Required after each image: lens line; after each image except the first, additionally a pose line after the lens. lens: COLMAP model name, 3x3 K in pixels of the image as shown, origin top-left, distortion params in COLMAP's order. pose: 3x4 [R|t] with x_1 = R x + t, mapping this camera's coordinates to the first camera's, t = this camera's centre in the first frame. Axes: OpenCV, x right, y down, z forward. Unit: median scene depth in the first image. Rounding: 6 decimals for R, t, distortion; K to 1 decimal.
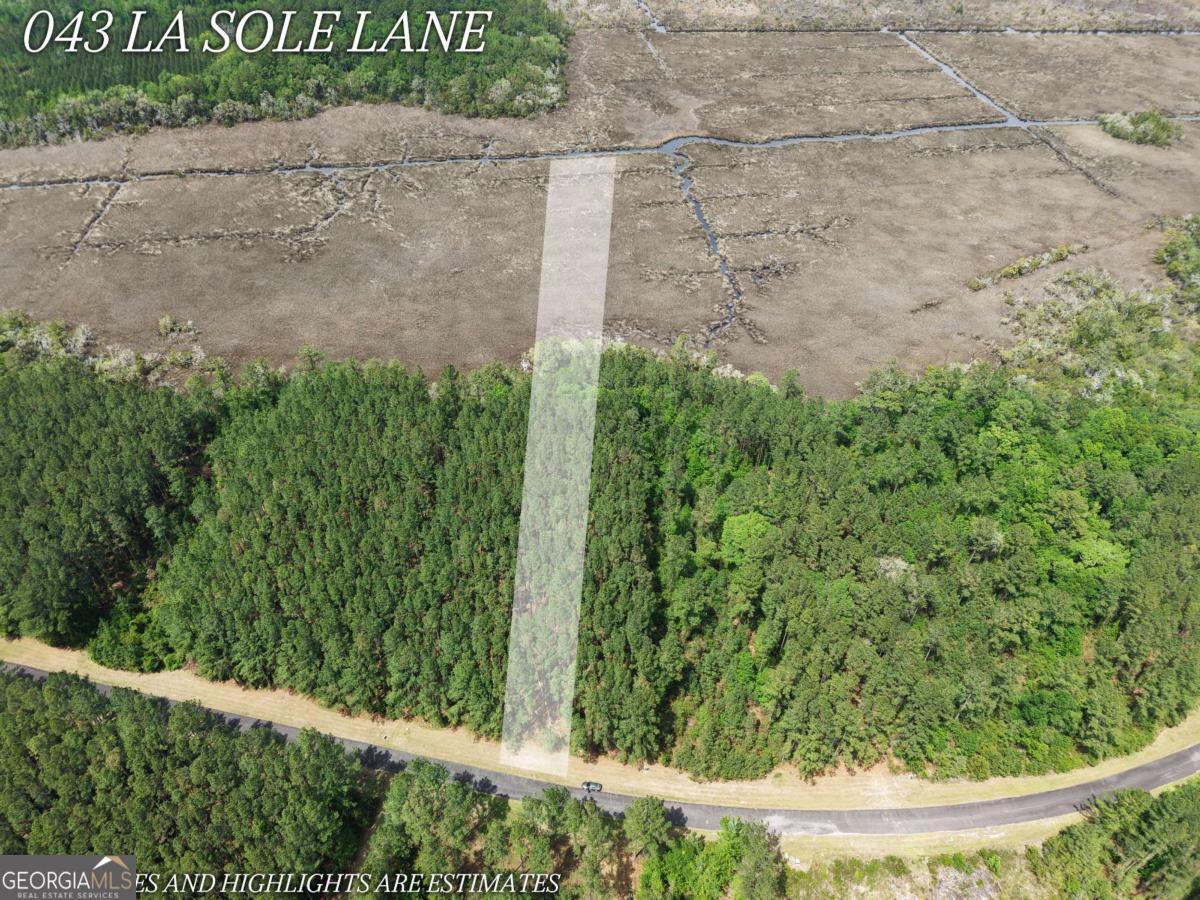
lens RADIAL K [[802.1, 0, 600.0], [0, 802.1, 450.0], [0, 0, 1]] dist [0.020893, -0.019033]
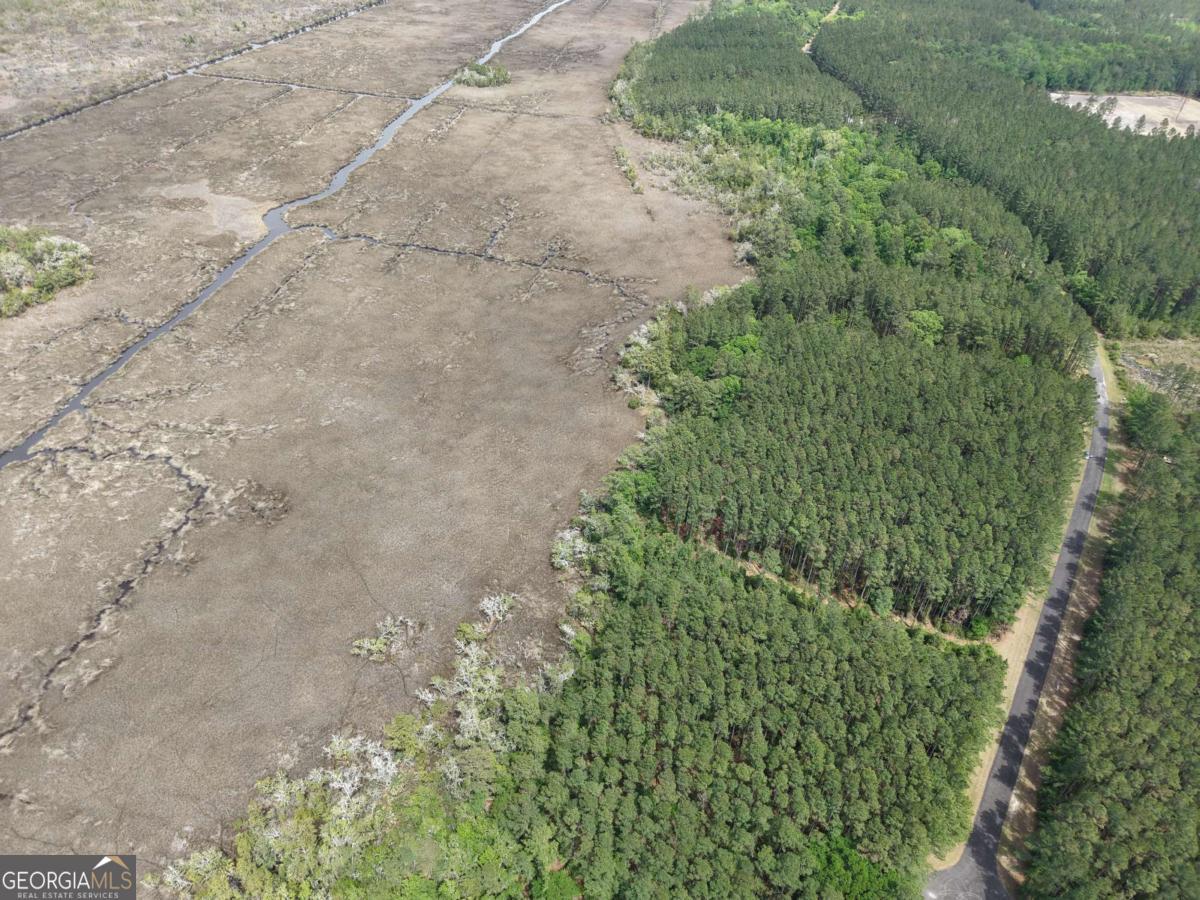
lens RADIAL K [[802.1, 0, 600.0], [0, 802.1, 450.0], [0, 0, 1]] dist [0.020893, -0.019033]
pose [[0.372889, -0.594578, 0.712341, -0.688443], [0.606553, 0.737167, 0.297788, -0.294207], [-0.702173, 0.321031, 0.635525, 0.311300]]
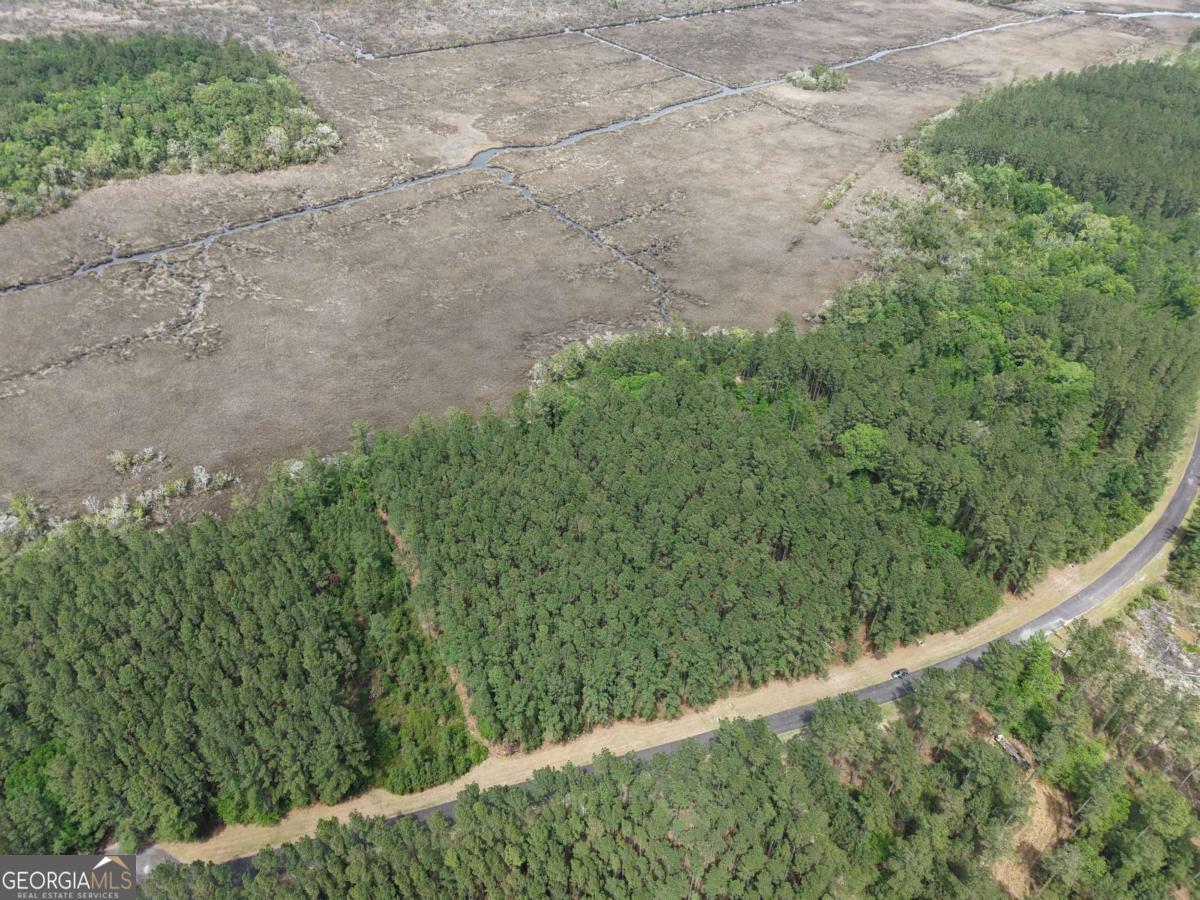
lens RADIAL K [[802.1, 0, 600.0], [0, 802.1, 450.0], [0, 0, 1]] dist [0.020893, -0.019033]
pose [[0.873378, -0.316041, 0.370579, -0.332473], [0.322518, 0.945436, 0.046188, -0.035169], [-0.364956, 0.079179, 0.927652, 0.029426]]
